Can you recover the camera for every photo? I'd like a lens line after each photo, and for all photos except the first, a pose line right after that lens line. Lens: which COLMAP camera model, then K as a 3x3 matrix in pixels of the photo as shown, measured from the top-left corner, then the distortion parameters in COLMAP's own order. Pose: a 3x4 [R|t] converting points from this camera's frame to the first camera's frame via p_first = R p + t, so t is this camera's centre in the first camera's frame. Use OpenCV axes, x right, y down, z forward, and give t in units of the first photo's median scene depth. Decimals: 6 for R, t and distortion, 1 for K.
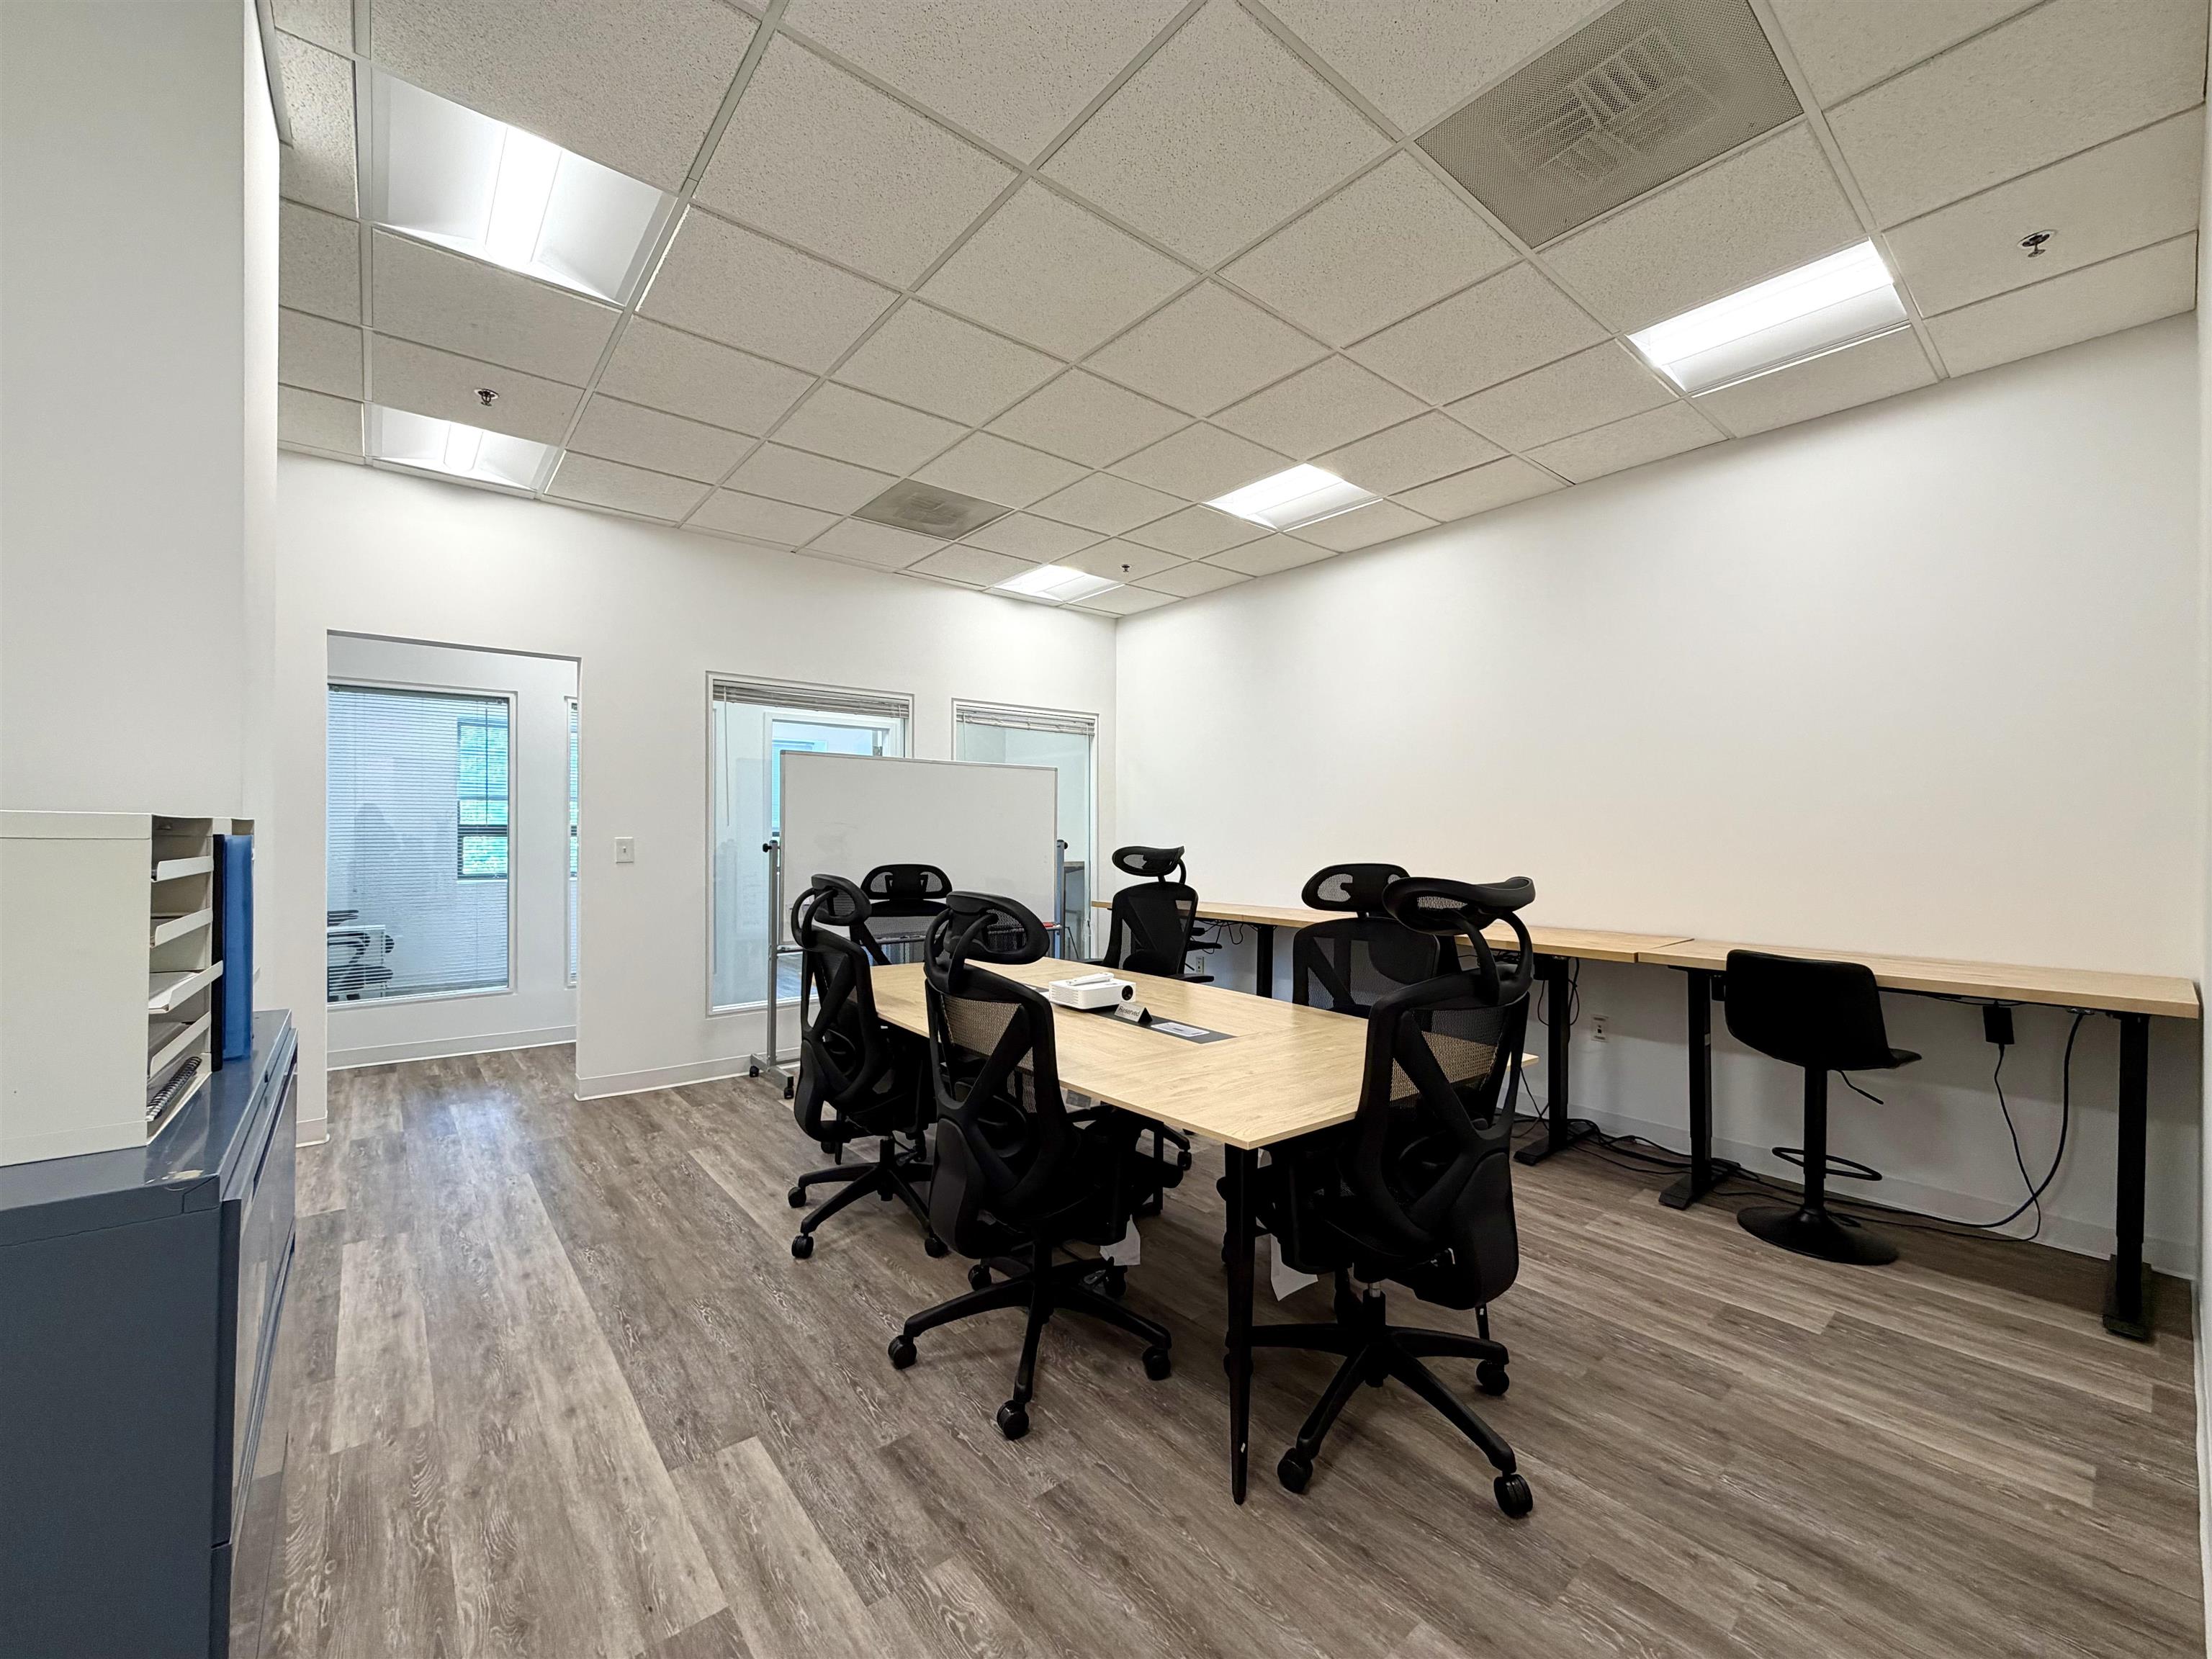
lens RADIAL K [[886.6, 0, 1088.1], [0, 886.6, 848.3], [0, 0, 1]] dist [-0.001064, -0.000117]
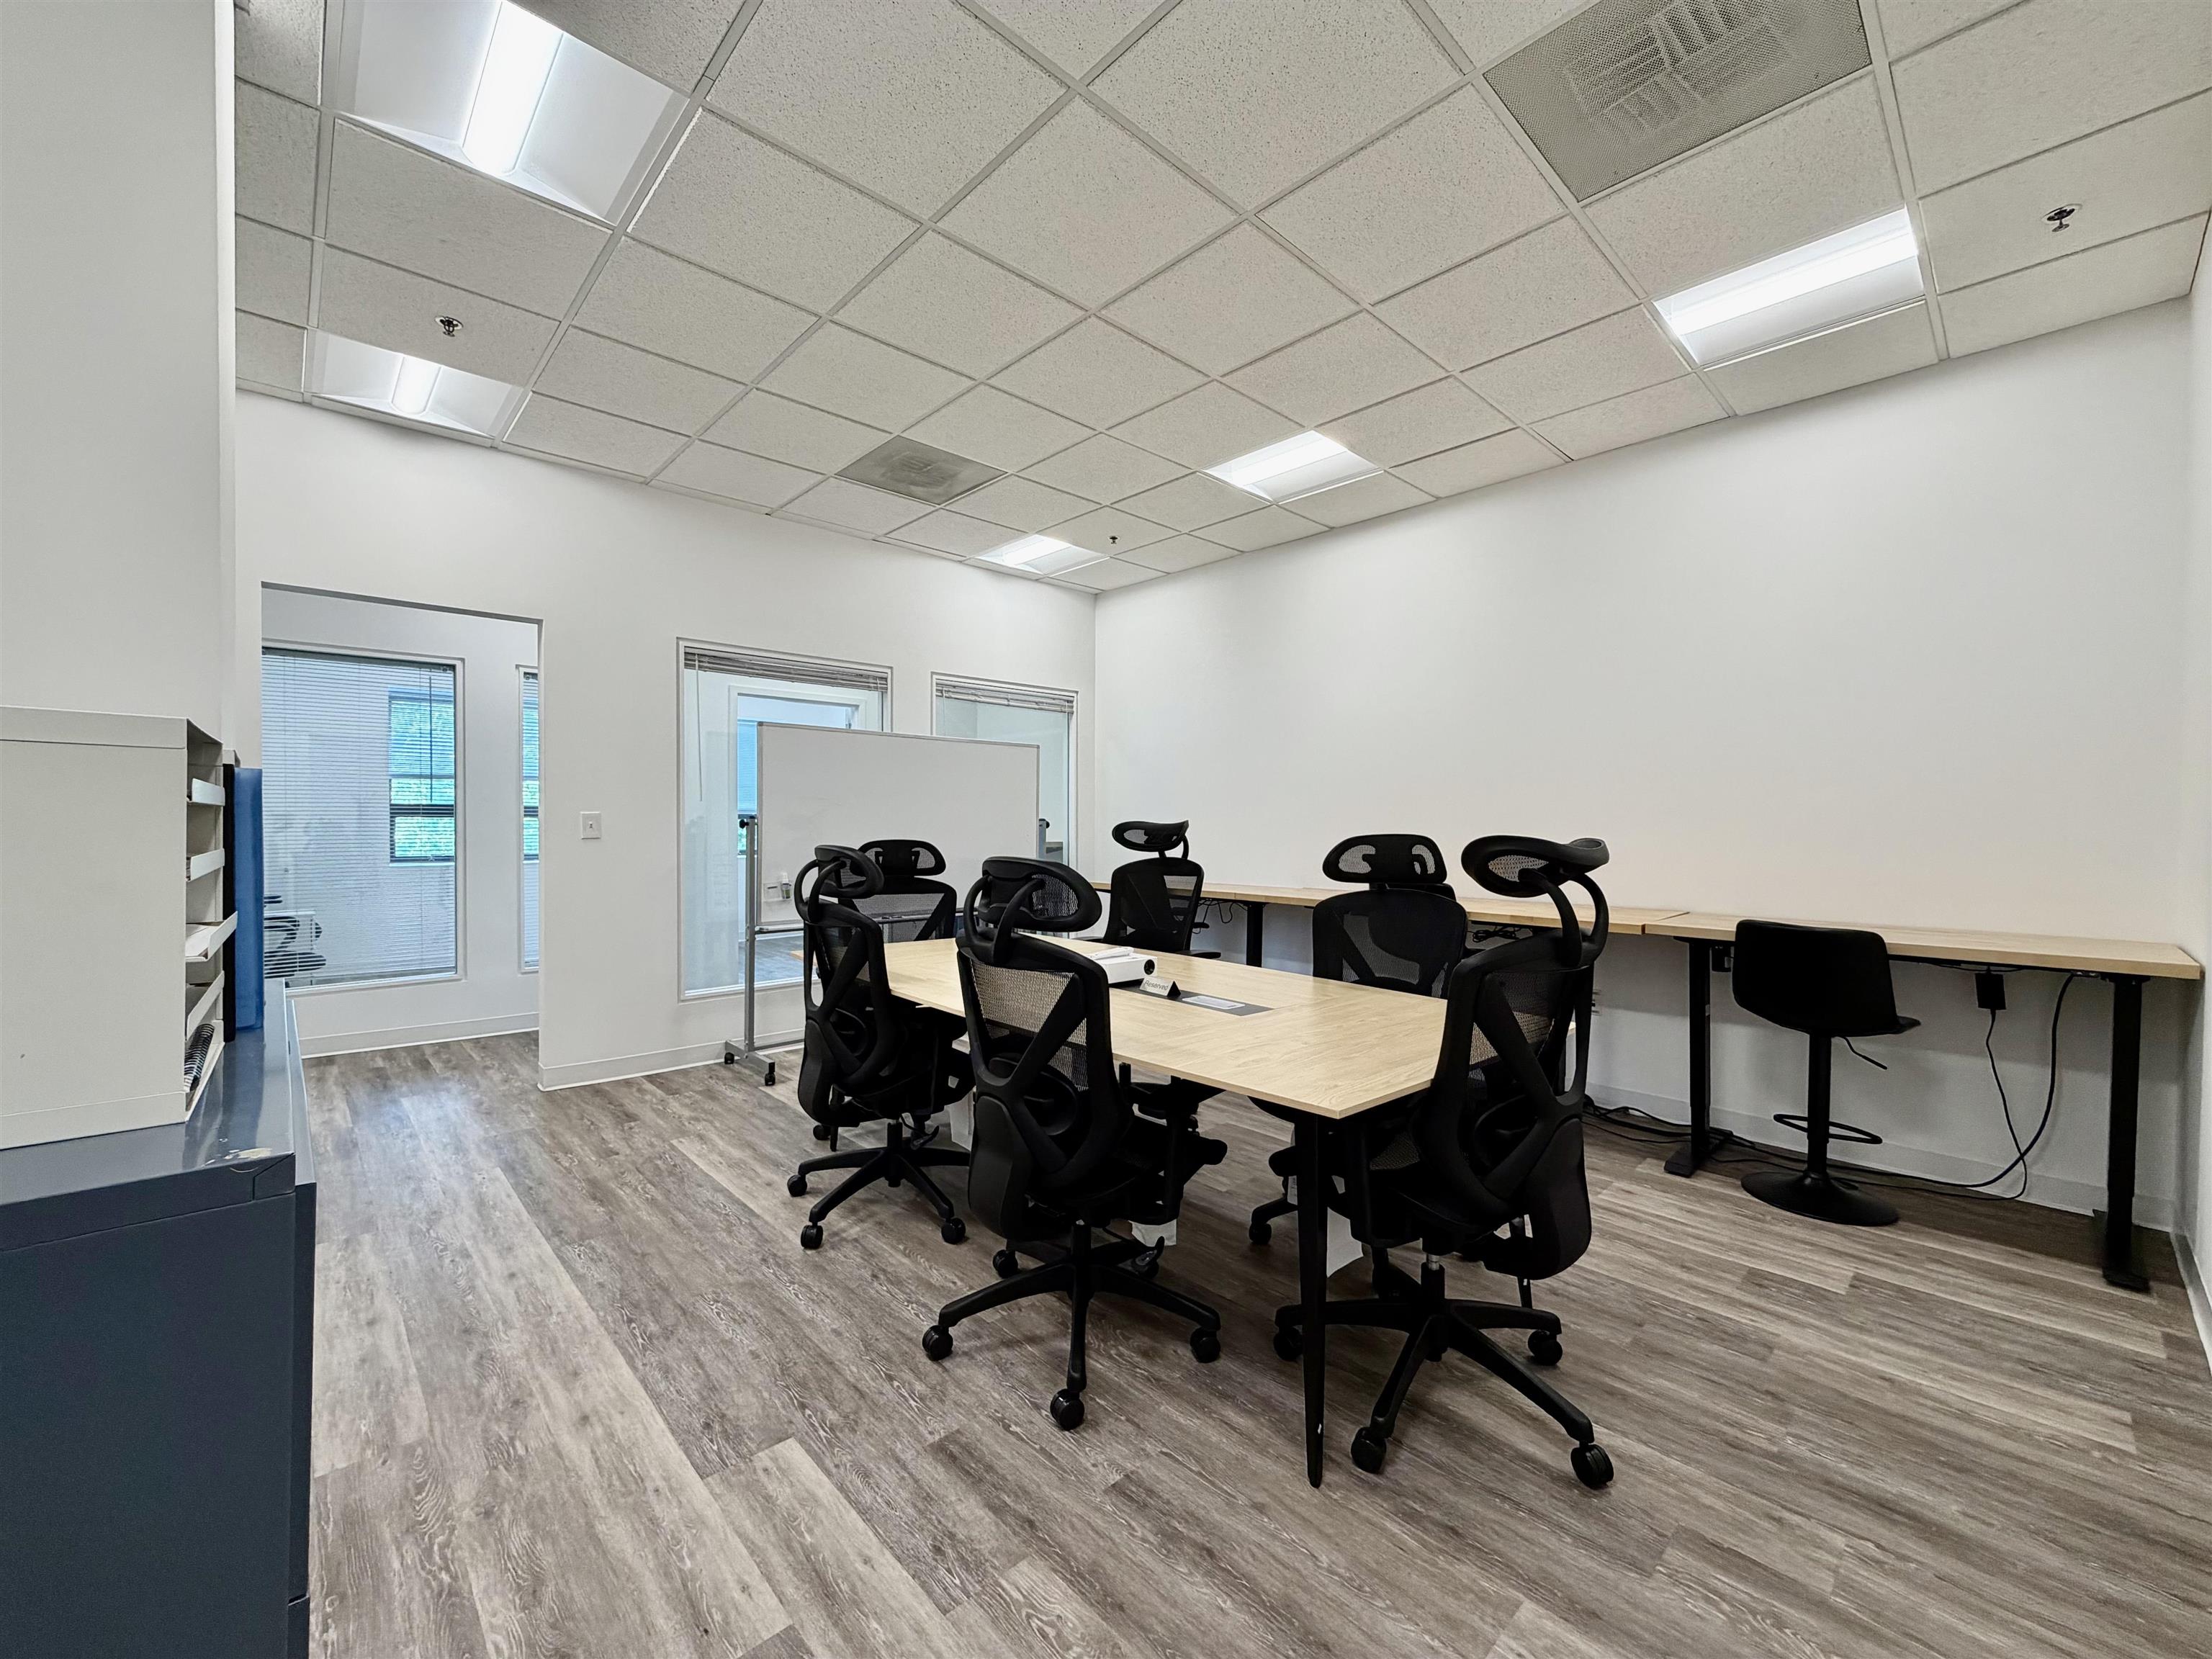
lens RADIAL K [[886.6, 0, 1088.1], [0, 886.6, 848.3], [0, 0, 1]] dist [-0.001064, -0.000117]
pose [[0.998050, 0.000122, 0.062413, -0.109603], [-0.000921, 0.999918, 0.012778, 0.027611], [-0.062407, -0.012811, 0.997969, 0.051549]]
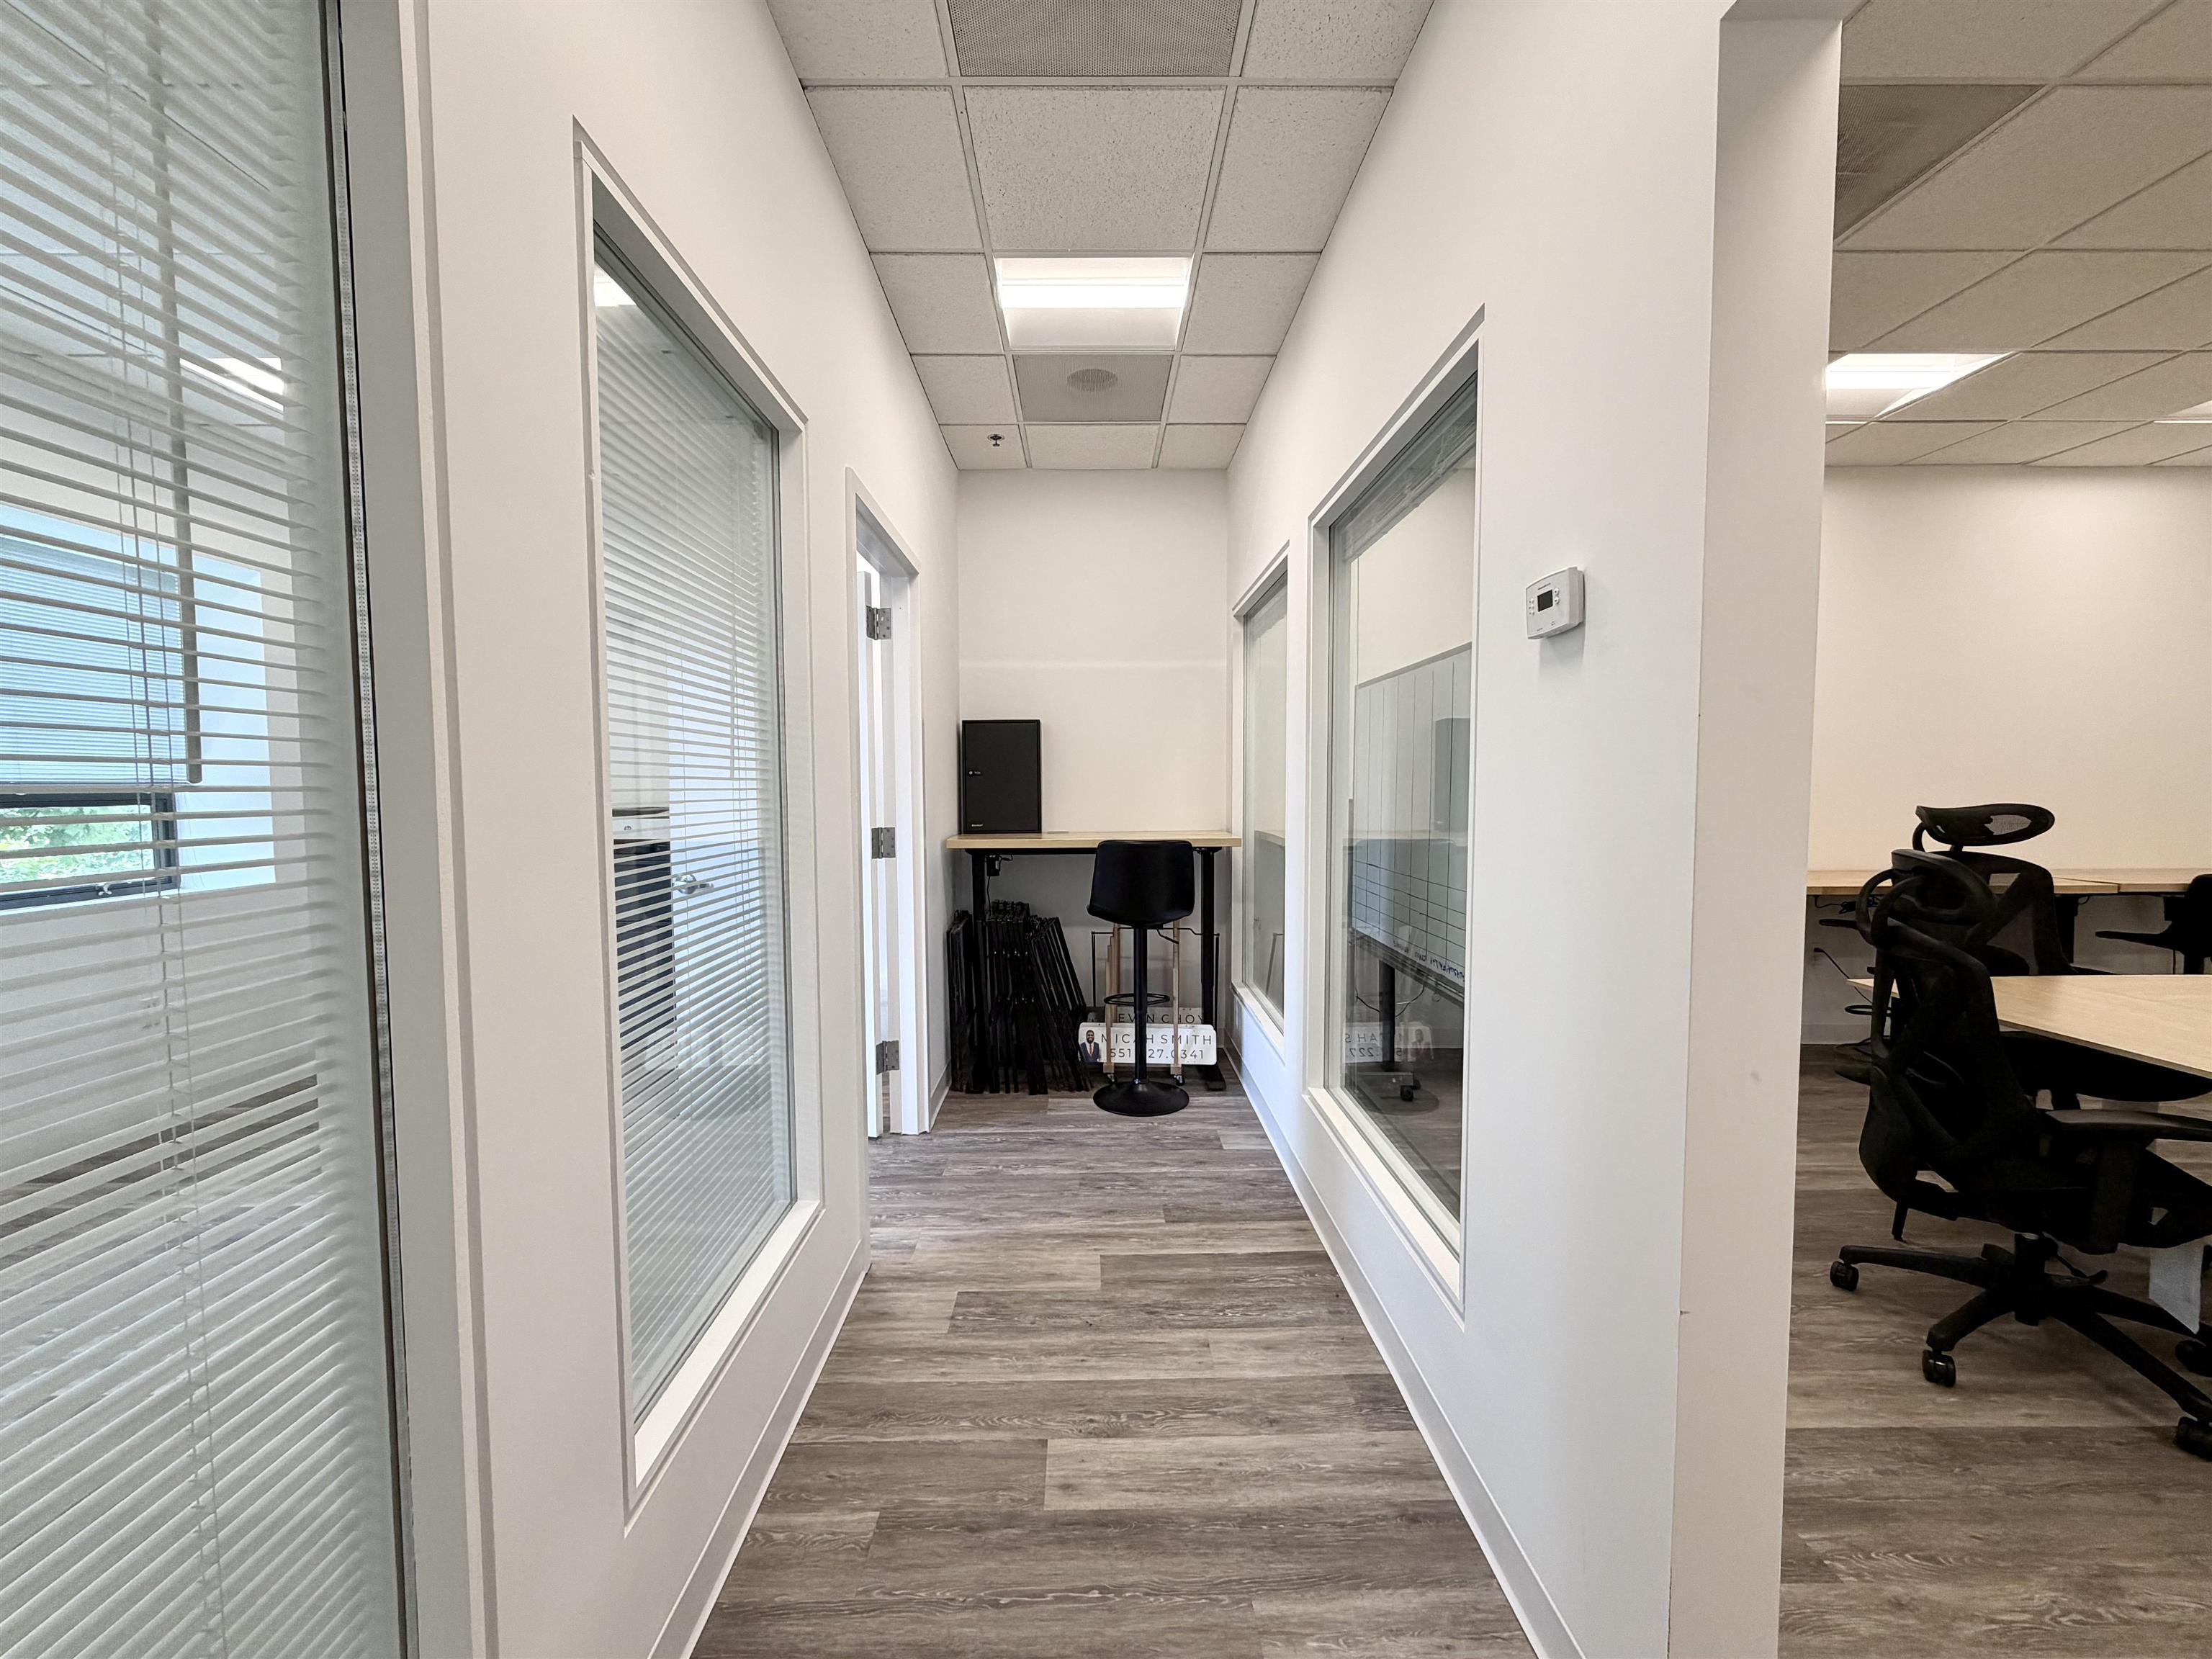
lens RADIAL K [[880.5, 0, 1095.0], [0, 880.5, 828.1], [0, 0, 1]] dist [0.000333, -0.000092]
pose [[0.623651, -0.040839, 0.780635, -1.771706], [0.020035, 0.999141, 0.036265, -0.053669], [-0.781446, -0.006977, 0.623934, 2.012355]]
